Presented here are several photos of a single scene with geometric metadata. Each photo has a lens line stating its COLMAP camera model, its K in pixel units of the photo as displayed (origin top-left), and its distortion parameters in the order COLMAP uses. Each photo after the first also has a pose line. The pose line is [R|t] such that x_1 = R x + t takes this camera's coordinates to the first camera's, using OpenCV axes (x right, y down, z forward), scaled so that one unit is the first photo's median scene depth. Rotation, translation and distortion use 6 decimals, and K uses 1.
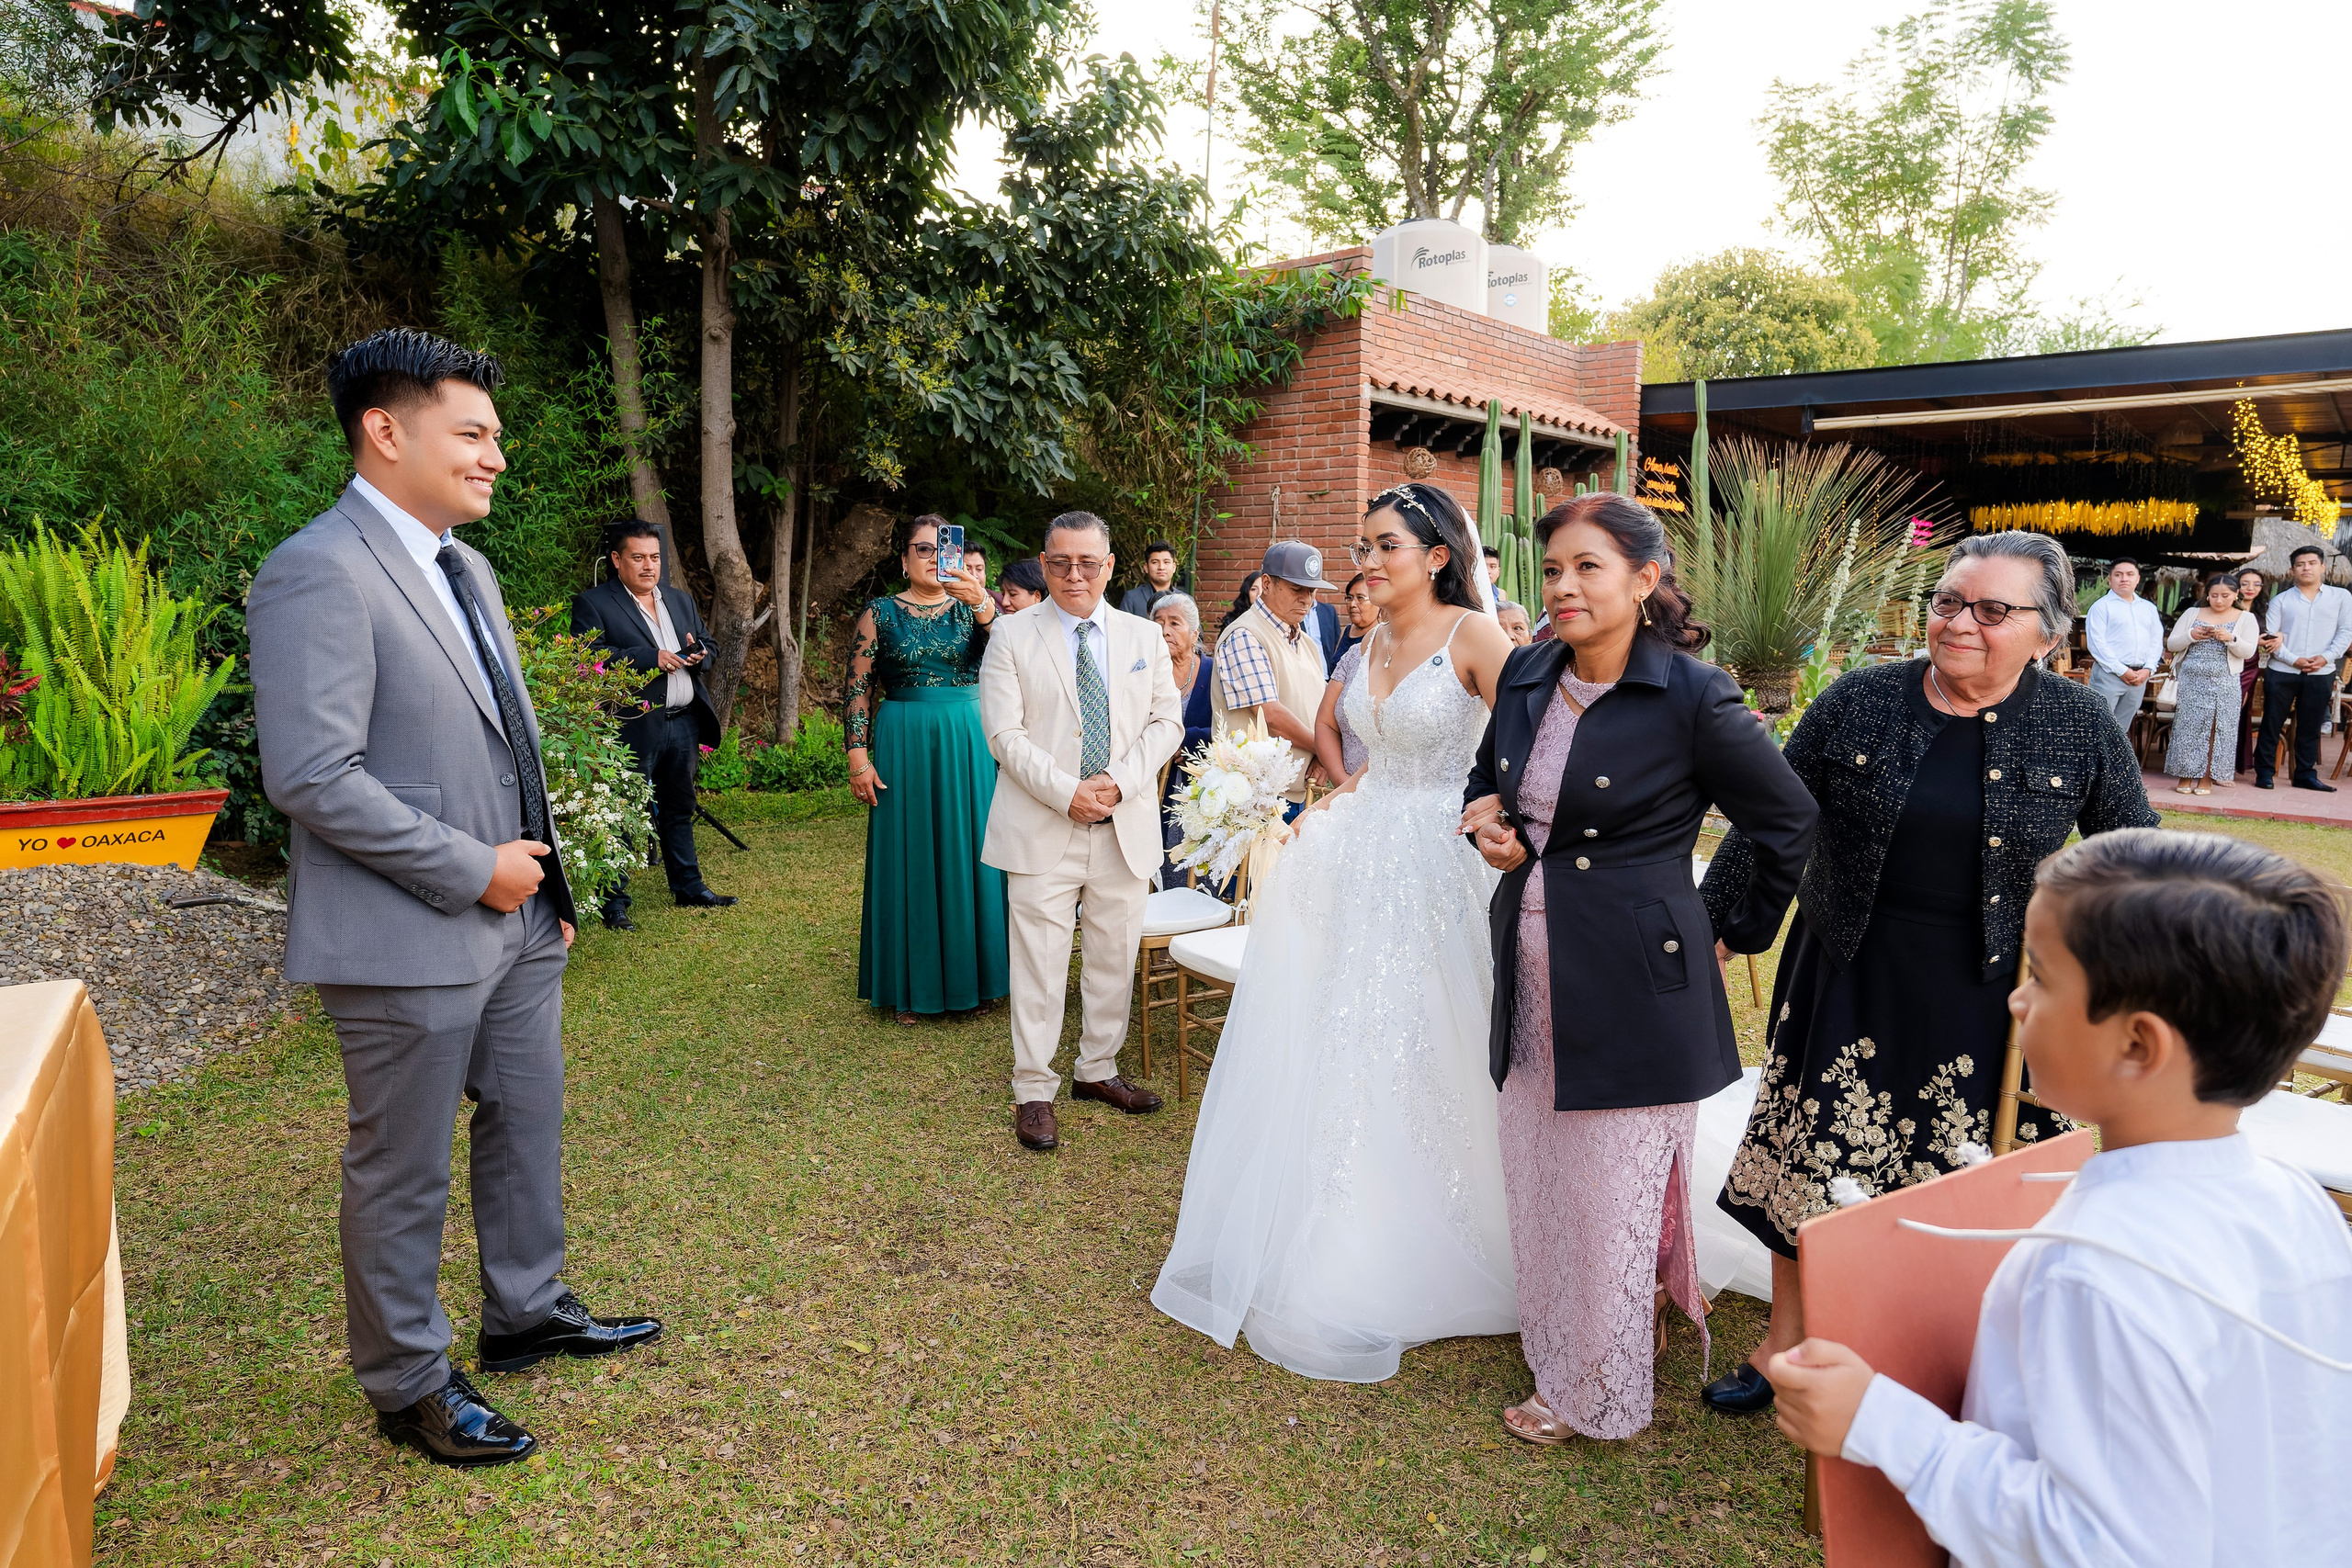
lens RADIAL K [[1222.7, 0, 1176.0], [0, 1222.7, 784.0], [0, 0, 1]] dist [-0.003110, 0.002555]
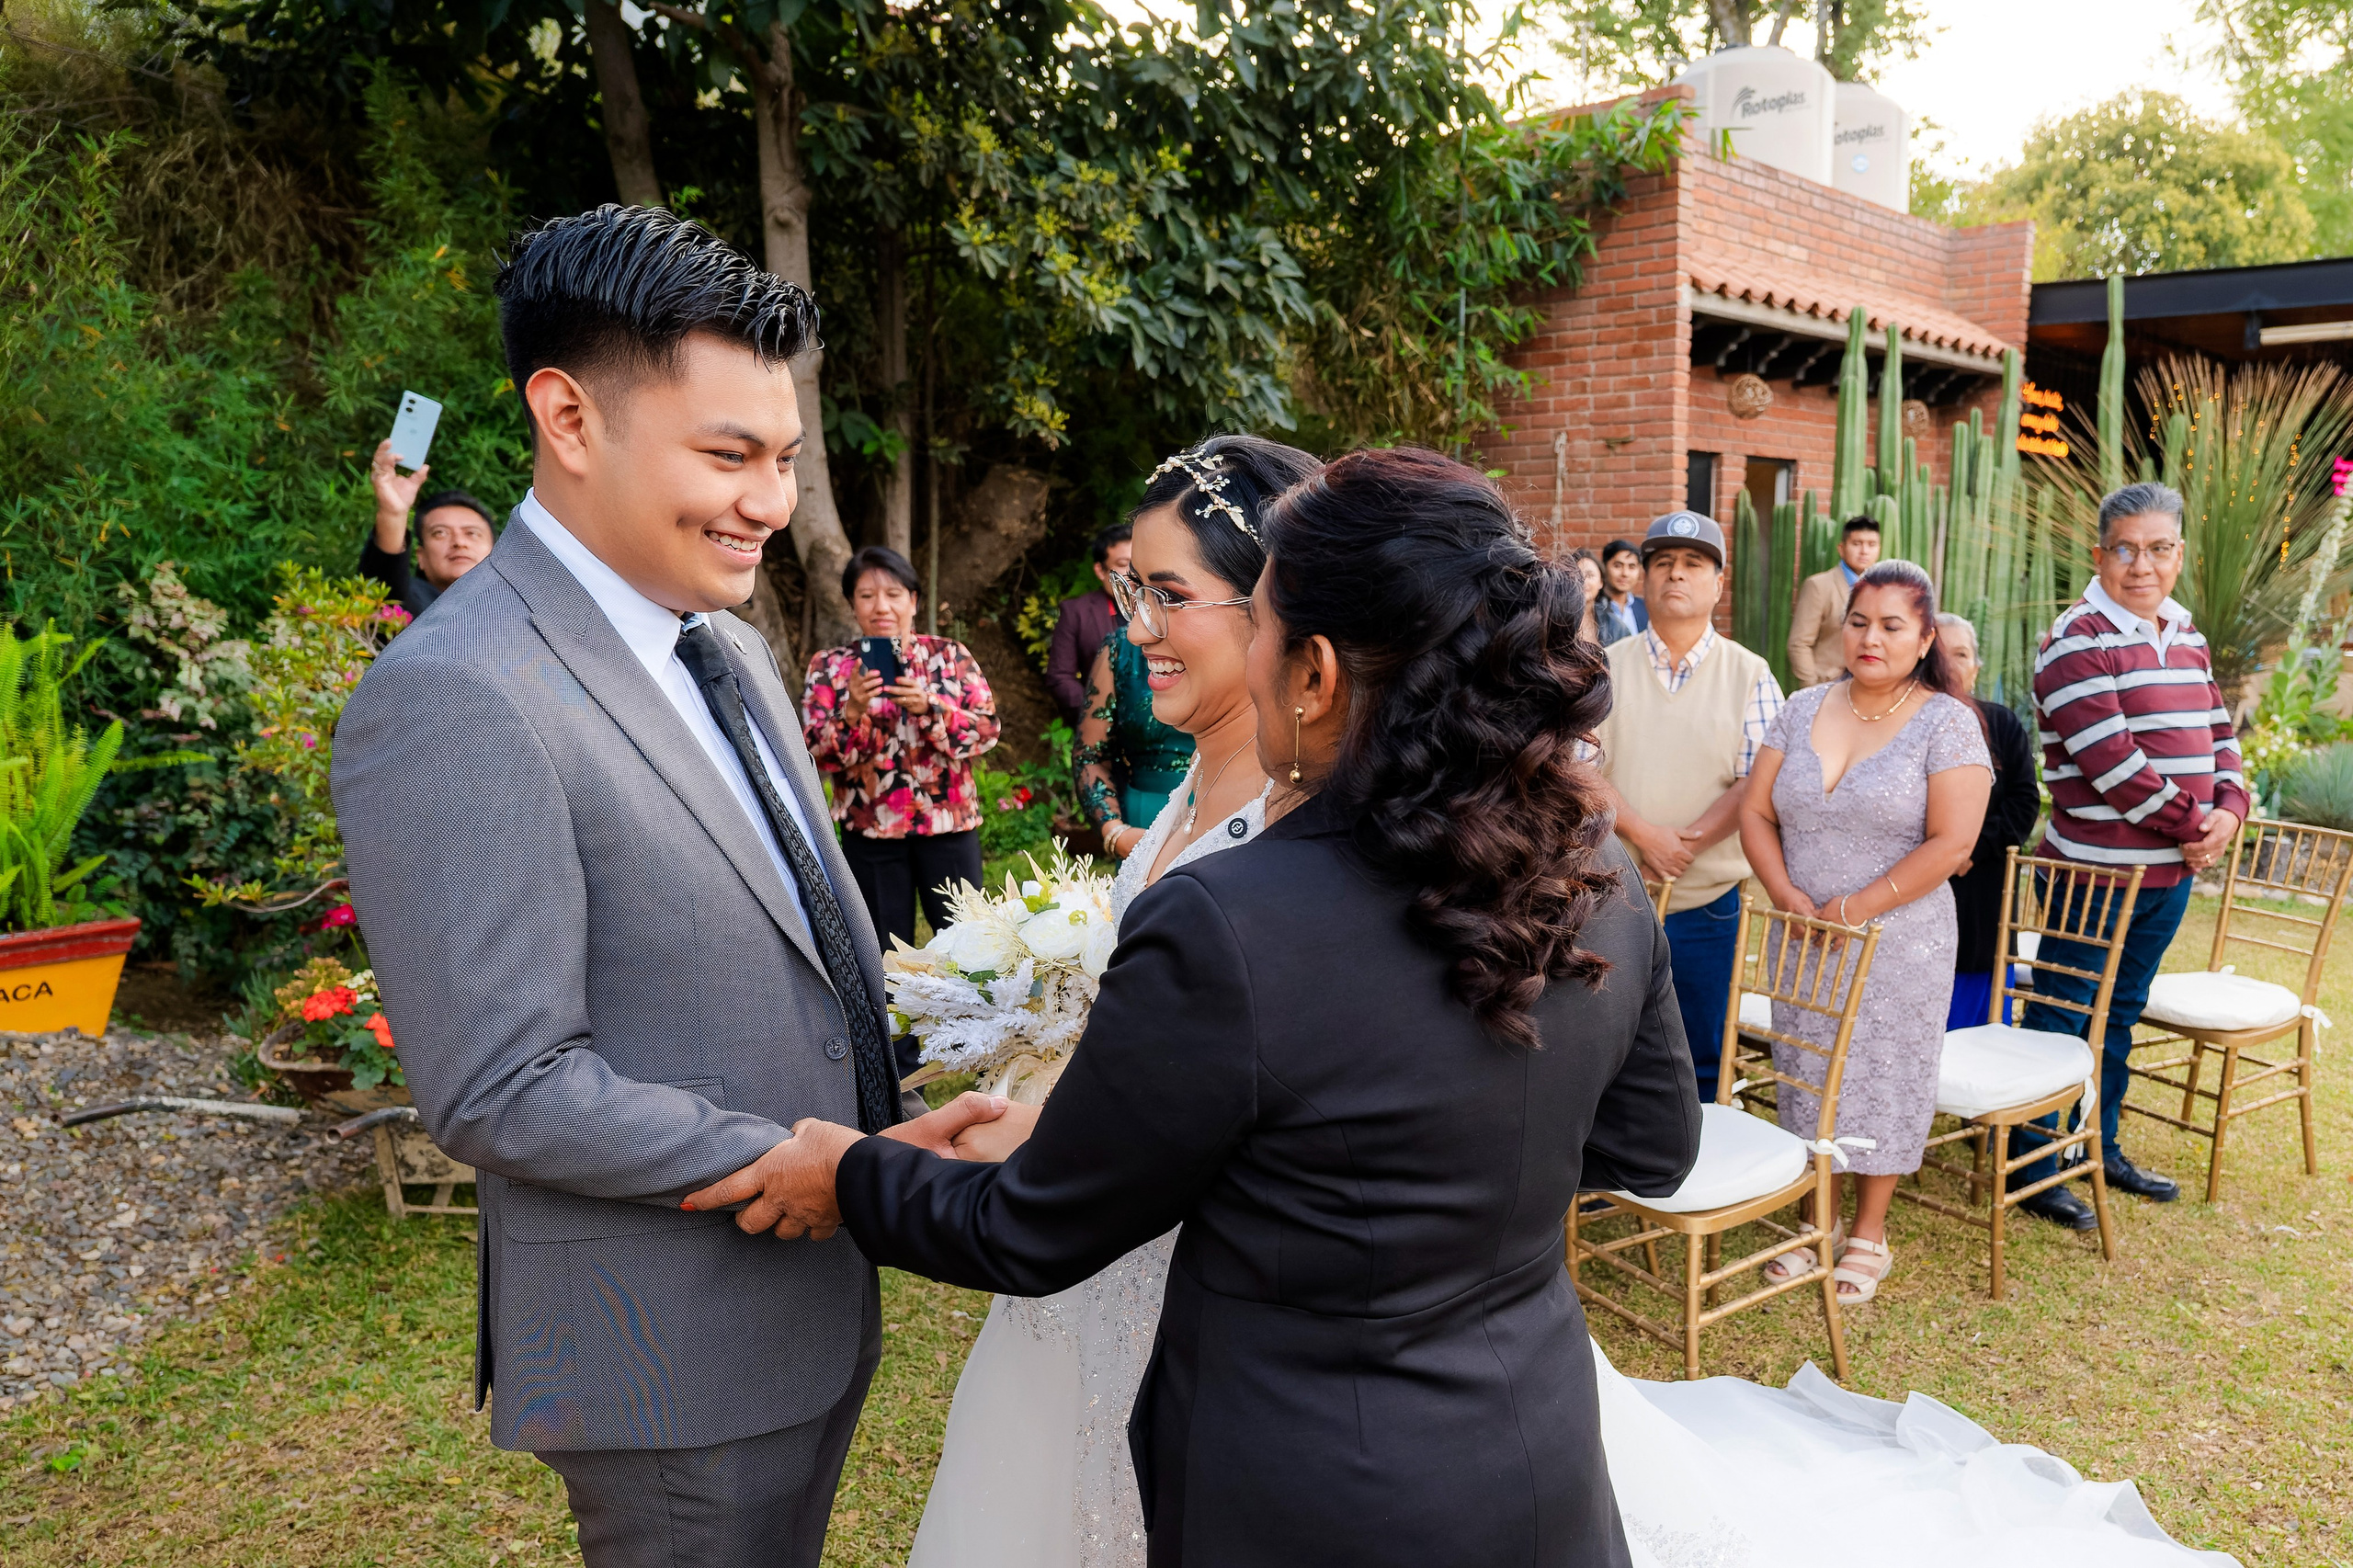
lens RADIAL K [[1069.9, 0, 1176.5], [0, 1069.9, 784.0], [0, 0, 1]] dist [0.001849, -0.000977]
pose [[0.998773, -0.027542, 0.041151, -0.184368], [0.021715, 0.990487, 0.135886, -0.125080], [-0.044502, -0.134825, 0.989870, 0.336684]]
